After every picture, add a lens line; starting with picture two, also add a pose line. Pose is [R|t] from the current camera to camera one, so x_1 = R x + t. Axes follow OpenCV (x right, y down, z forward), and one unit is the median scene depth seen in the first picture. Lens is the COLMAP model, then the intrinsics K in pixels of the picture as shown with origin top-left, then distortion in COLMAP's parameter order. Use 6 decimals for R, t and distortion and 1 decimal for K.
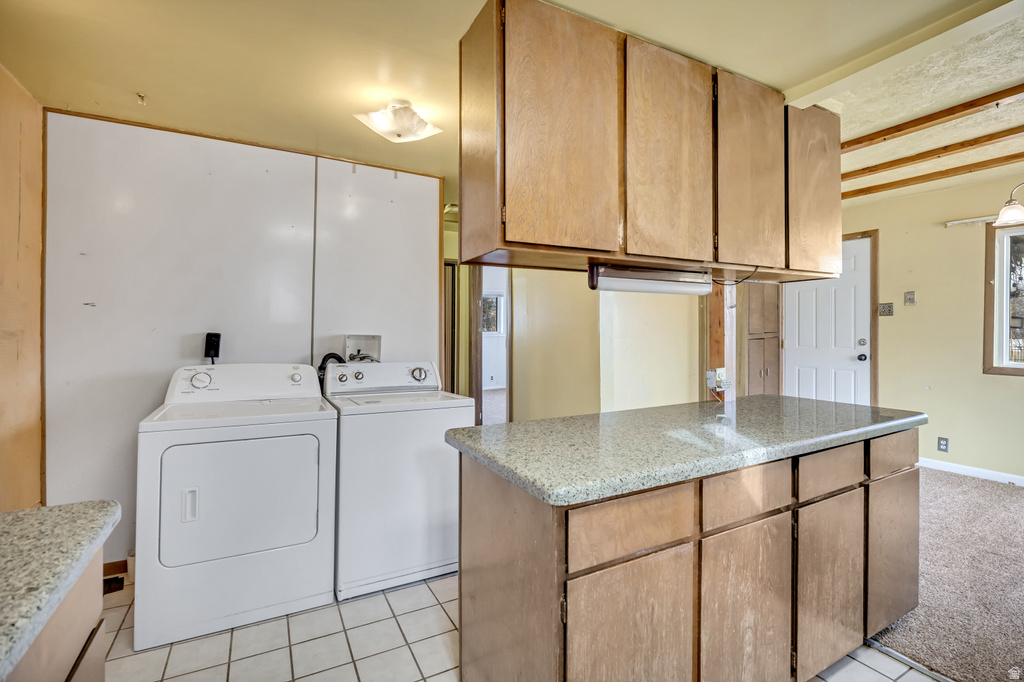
lens RADIAL K [[469.3, 0, 517.5], [0, 469.3, 330.8], [0, 0, 1]] dist [-0.001725, -0.000416]
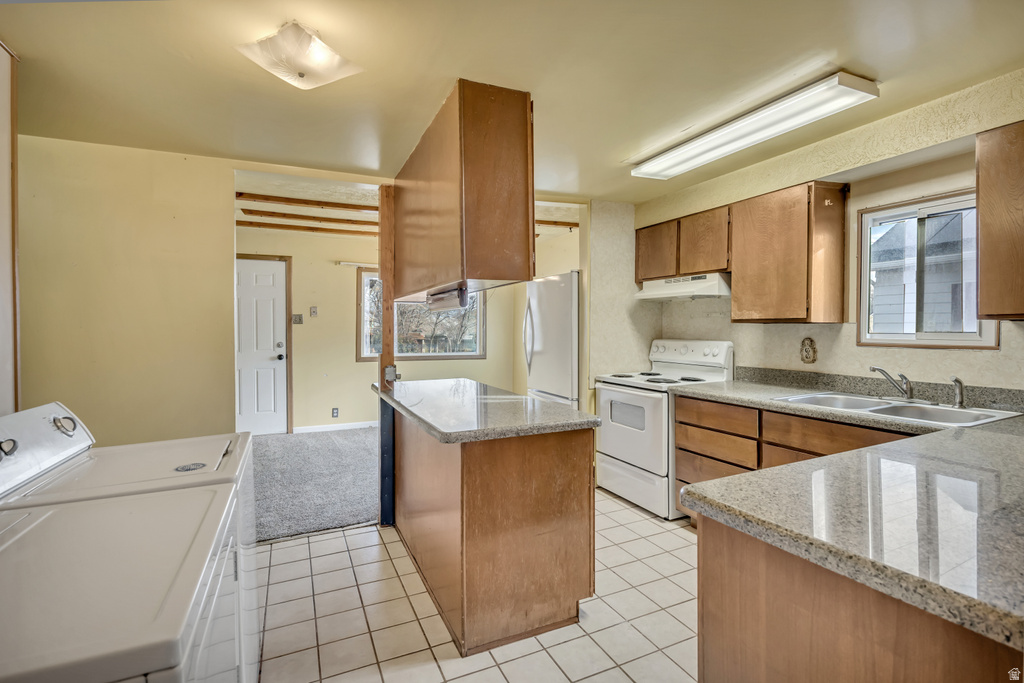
lens RADIAL K [[469.3, 0, 517.5], [0, 469.3, 331.3], [0, 0, 1]] dist [-0.001725, -0.000416]
pose [[0.064358, -0.007605, 0.997898, -0.494995], [0.007795, 0.999944, 0.007118, -0.017035], [-0.997896, 0.007320, 0.064414, 0.316290]]
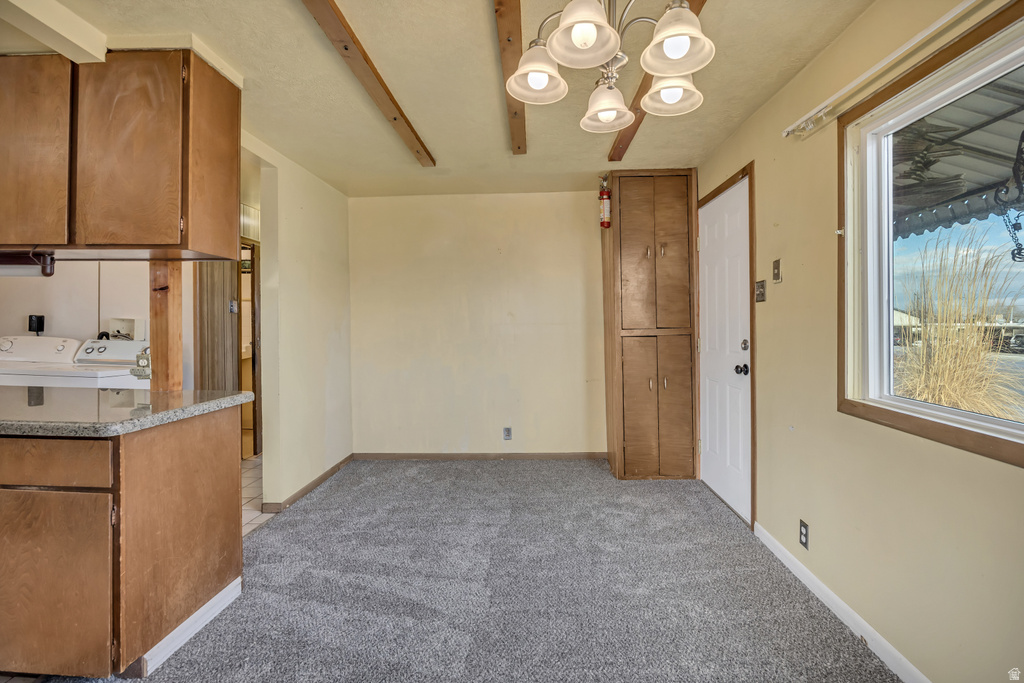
lens RADIAL K [[459.0, 0, 509.7], [0, 459.0, 320.7], [0, 0, 1]] dist [-0.000298, -0.000034]
pose [[0.849857, 0.013031, -0.526852, 0.853796], [-0.018131, 0.999825, -0.004517, 0.000980], [0.526701, 0.013391, 0.849945, 0.338869]]
